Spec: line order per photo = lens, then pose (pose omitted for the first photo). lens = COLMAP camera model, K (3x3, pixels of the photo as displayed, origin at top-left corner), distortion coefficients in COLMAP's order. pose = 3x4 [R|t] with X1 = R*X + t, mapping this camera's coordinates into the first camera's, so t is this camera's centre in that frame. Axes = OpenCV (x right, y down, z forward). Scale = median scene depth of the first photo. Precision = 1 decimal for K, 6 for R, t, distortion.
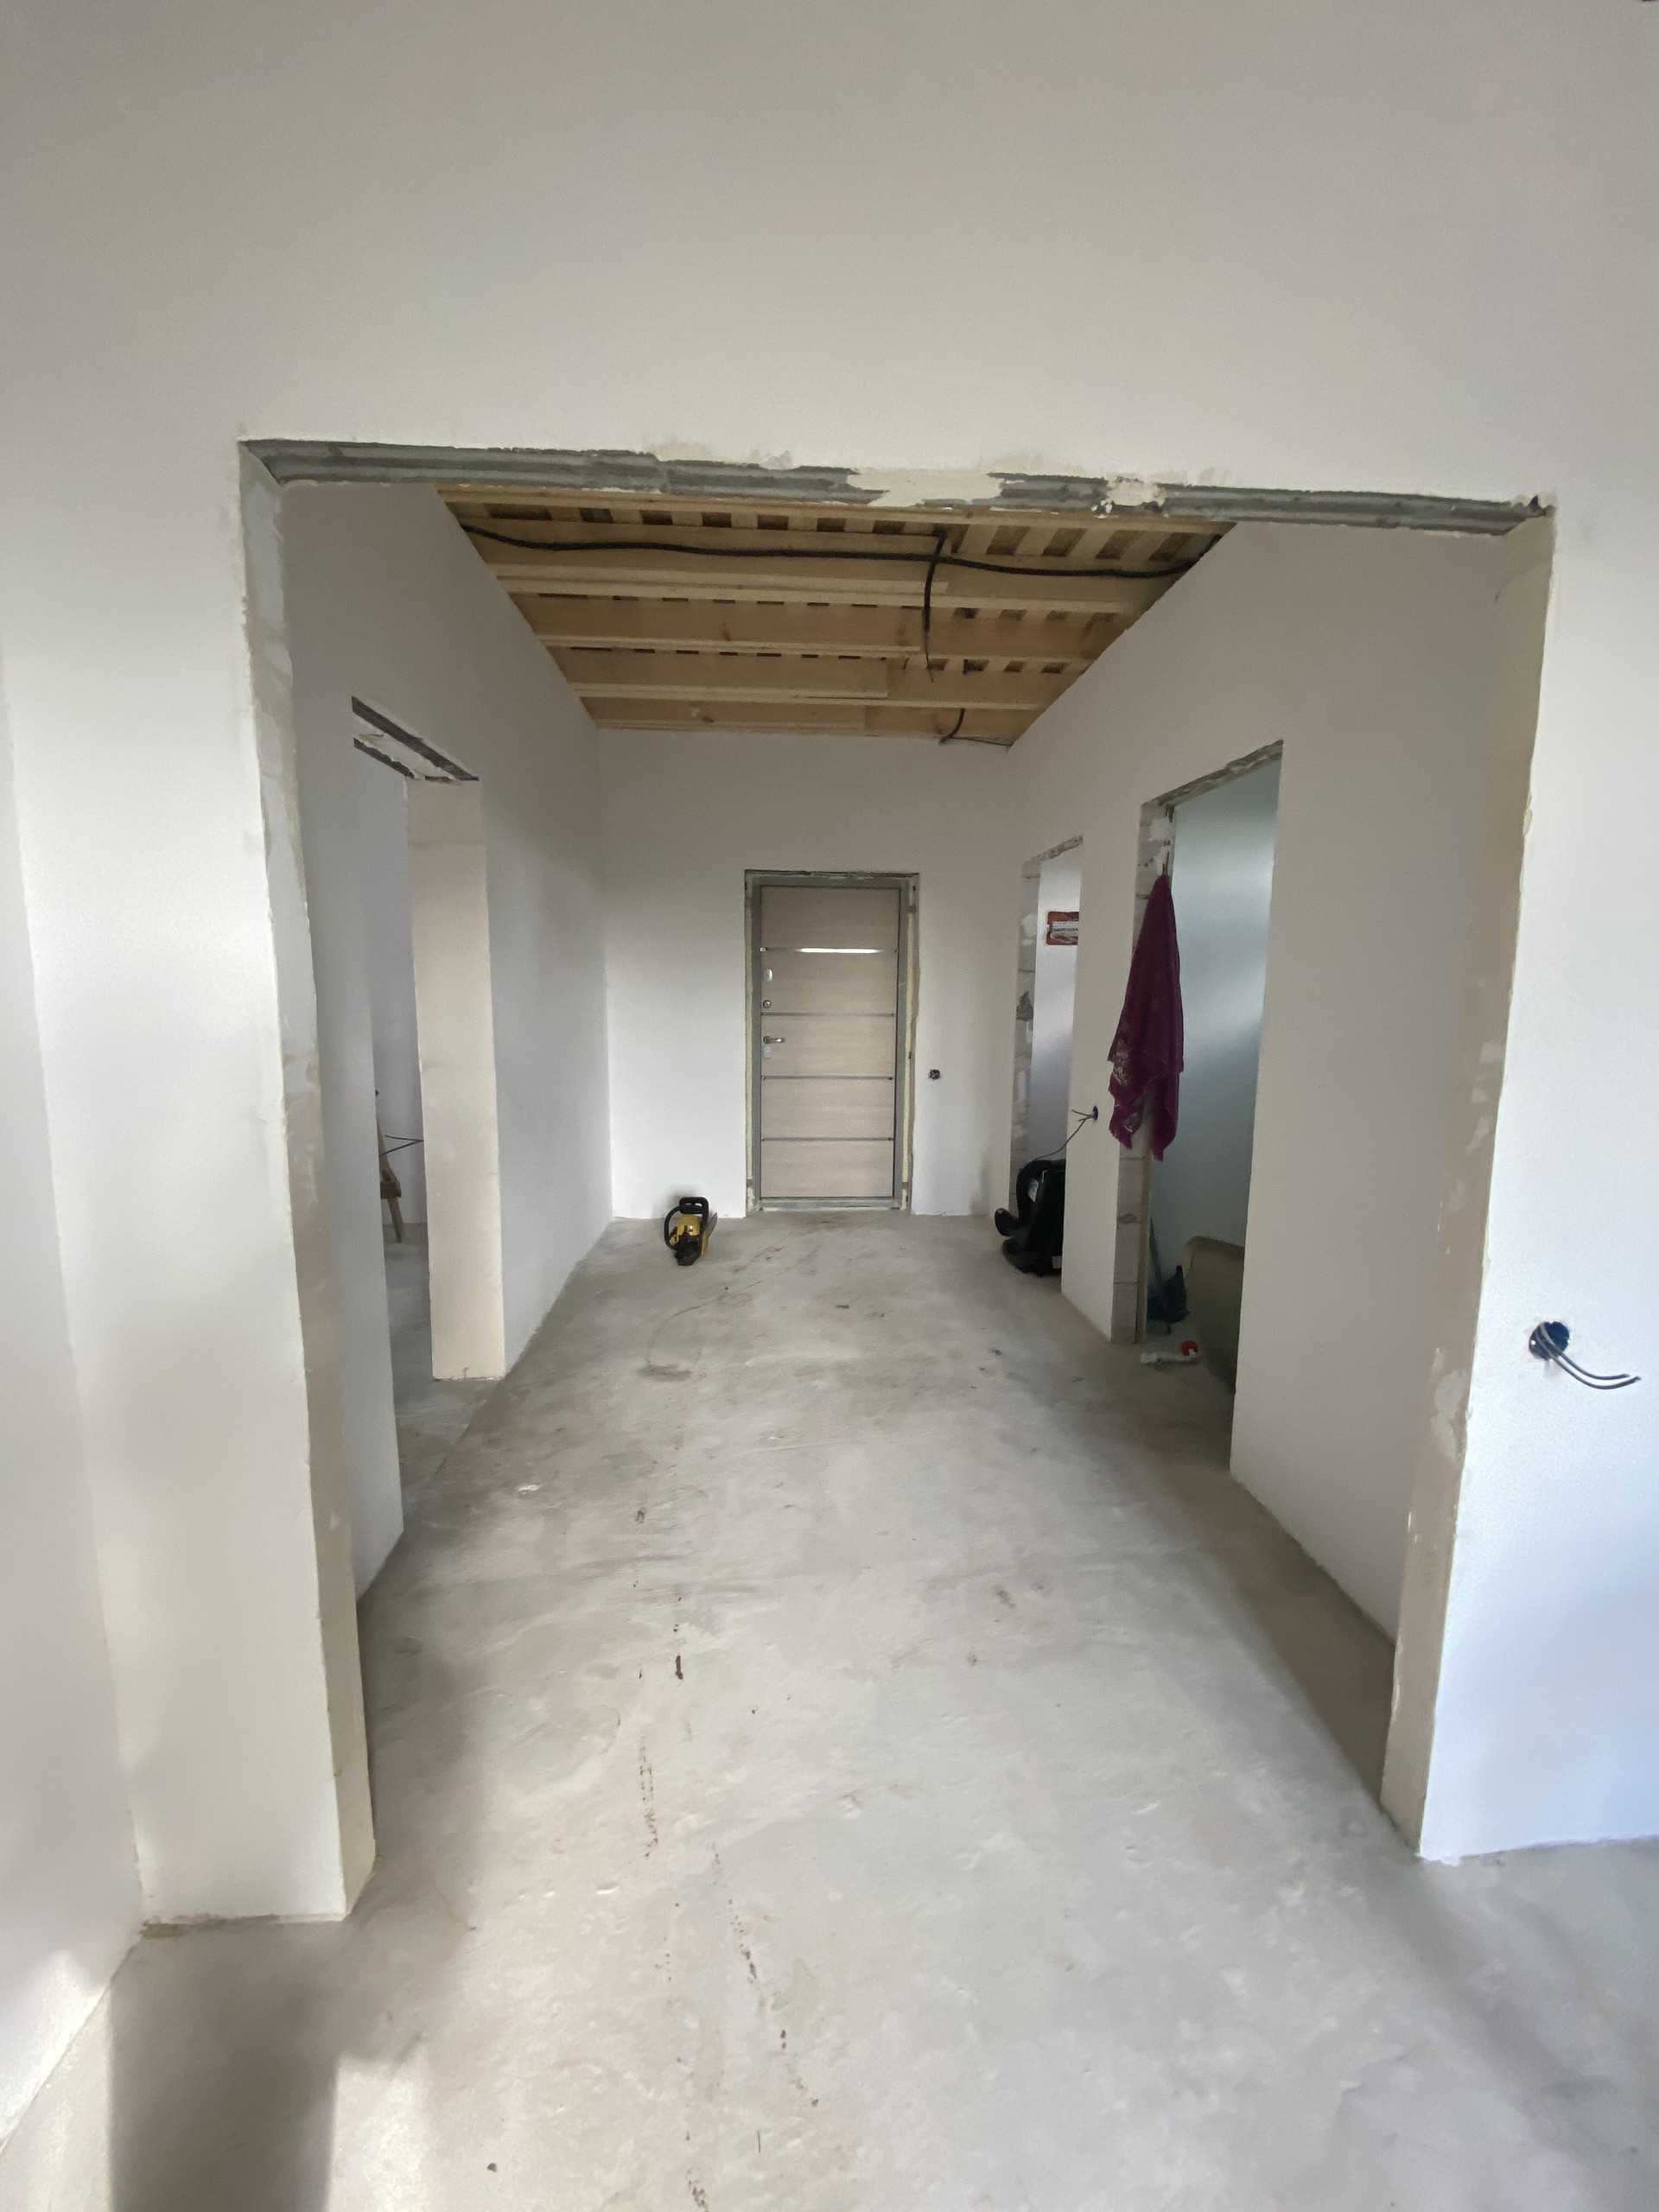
lens RADIAL K [[889.2, 0, 829.9], [0, 889.2, 1108.8], [0, 0, 1]] dist [0.022545, -0.020747]
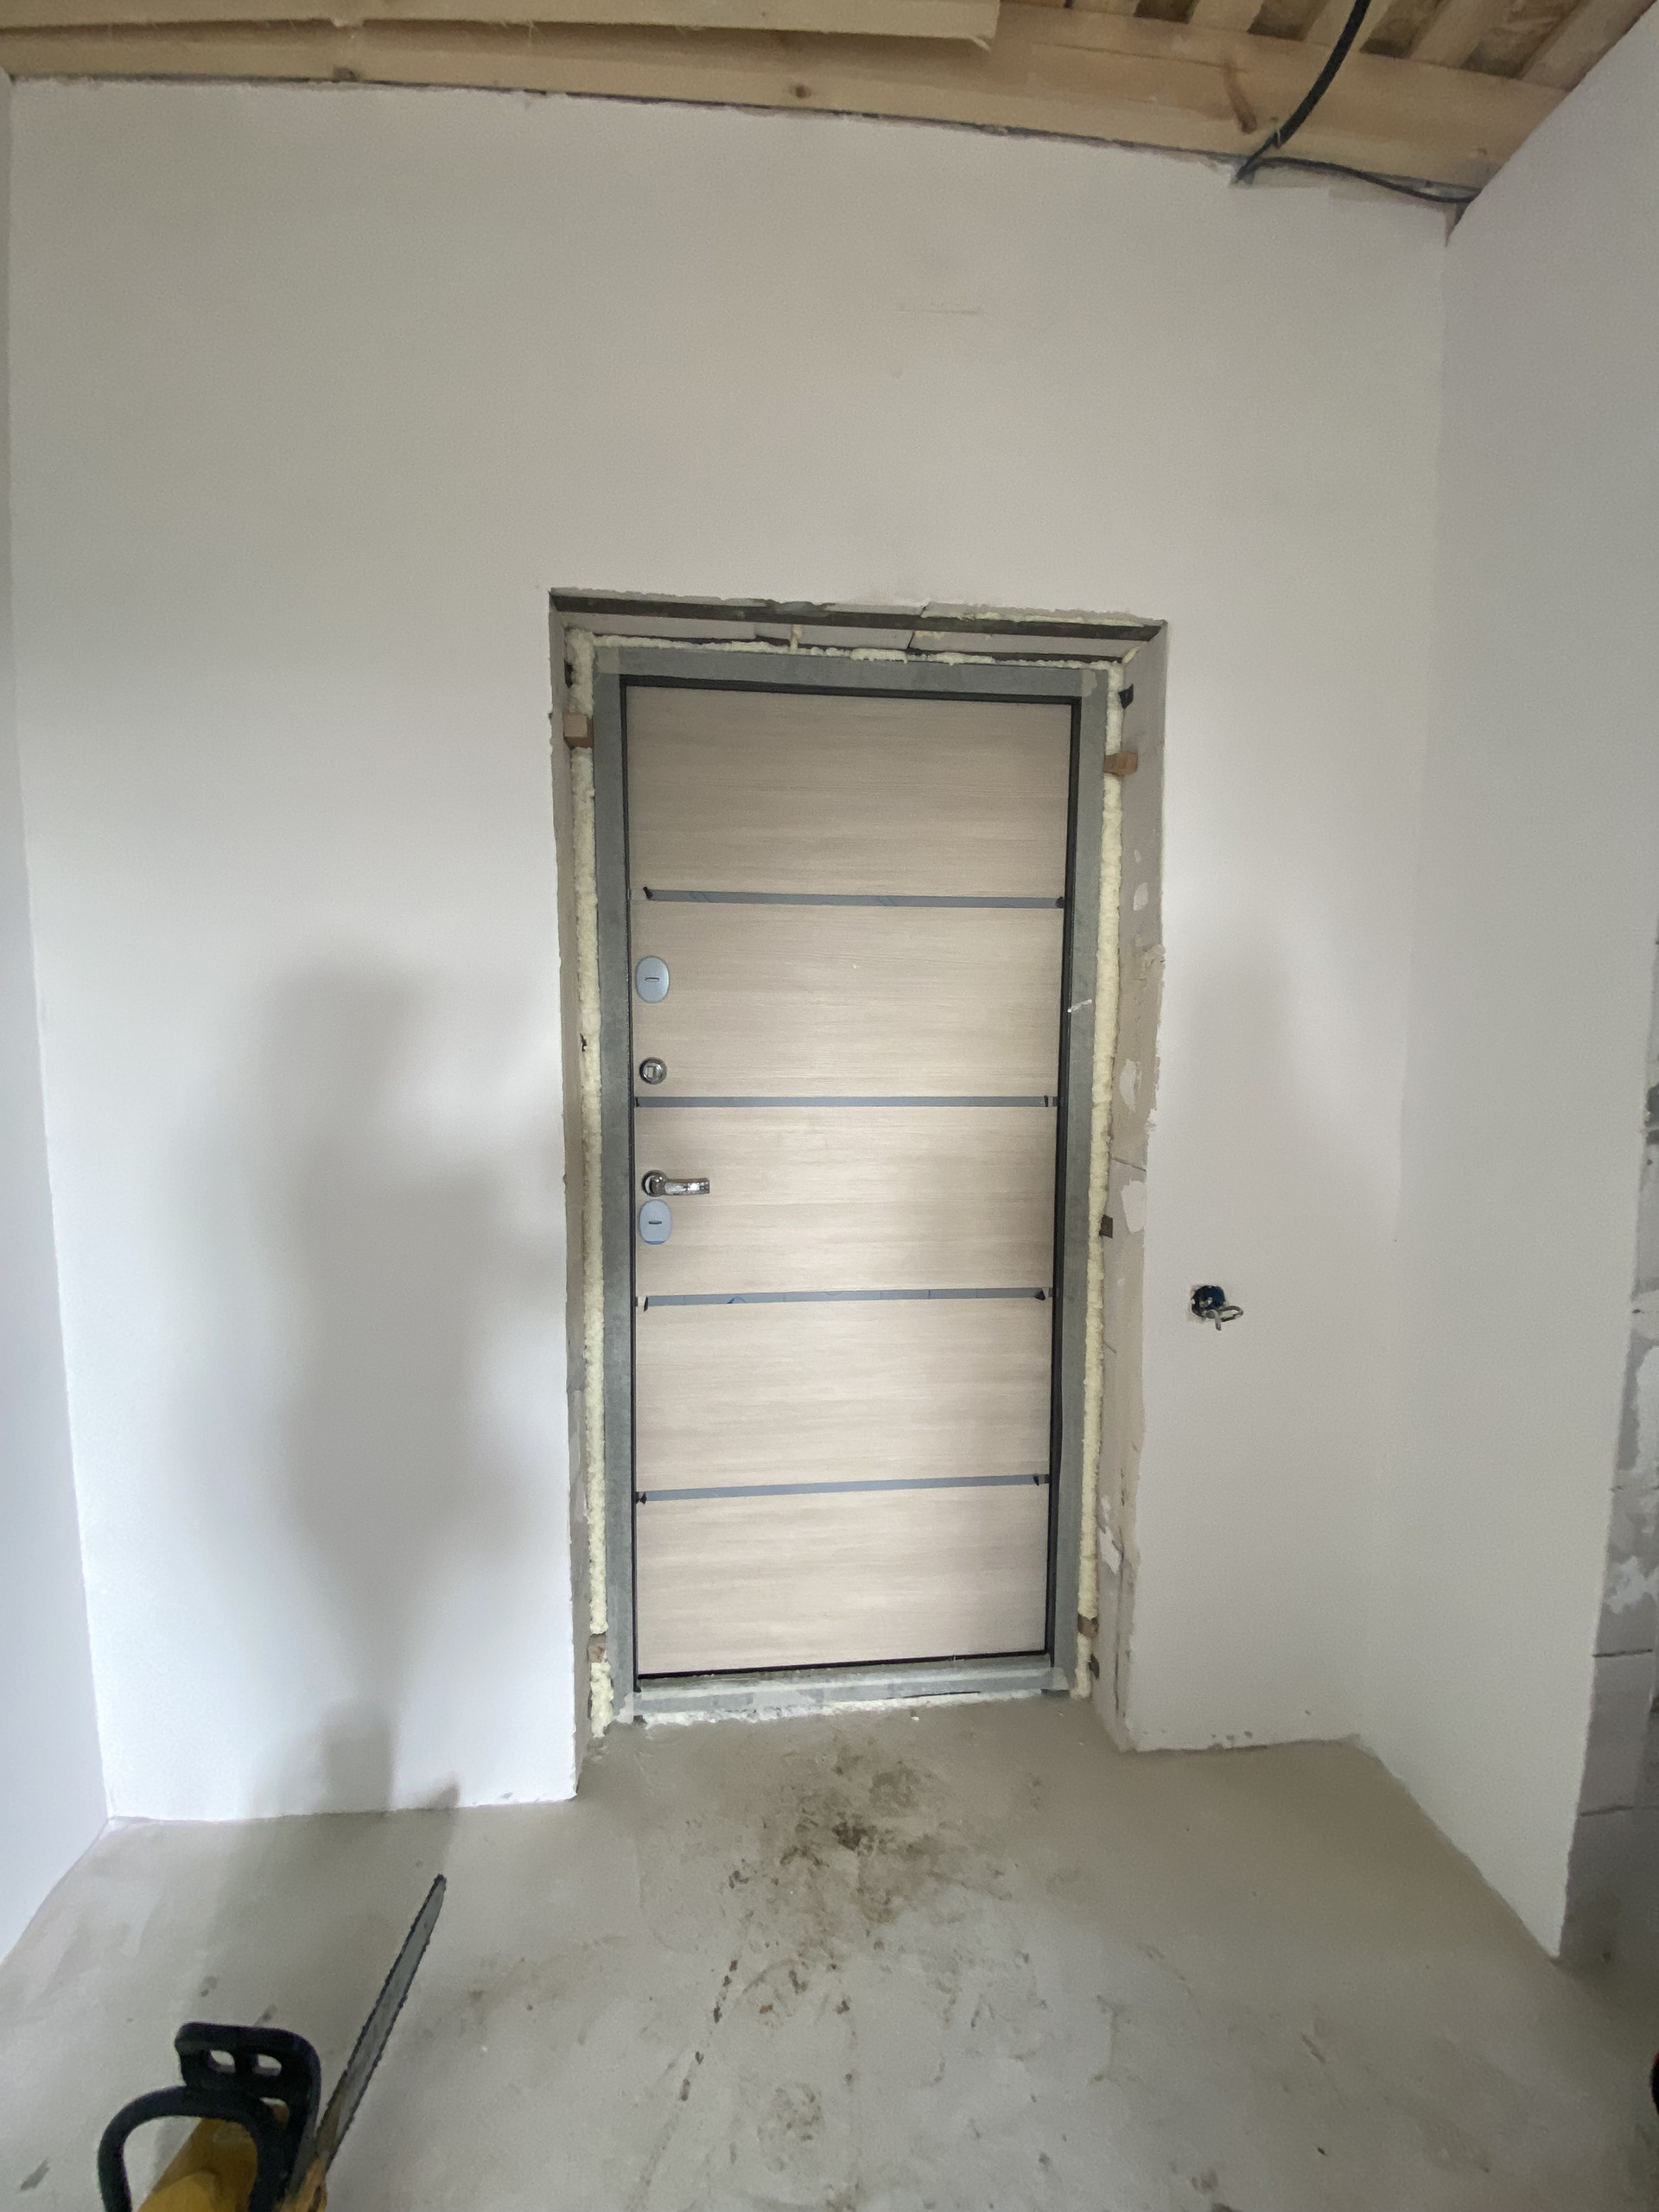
lens RADIAL K [[889.2, 0, 829.9], [0, 889.2, 1108.8], [0, 0, 1]] dist [0.022545, -0.020747]
pose [[0.998552, -0.006272, 0.053436, -0.025413], [0.008466, 0.999126, -0.040927, -0.093062], [-0.053132, 0.041320, 0.997732, 0.700596]]
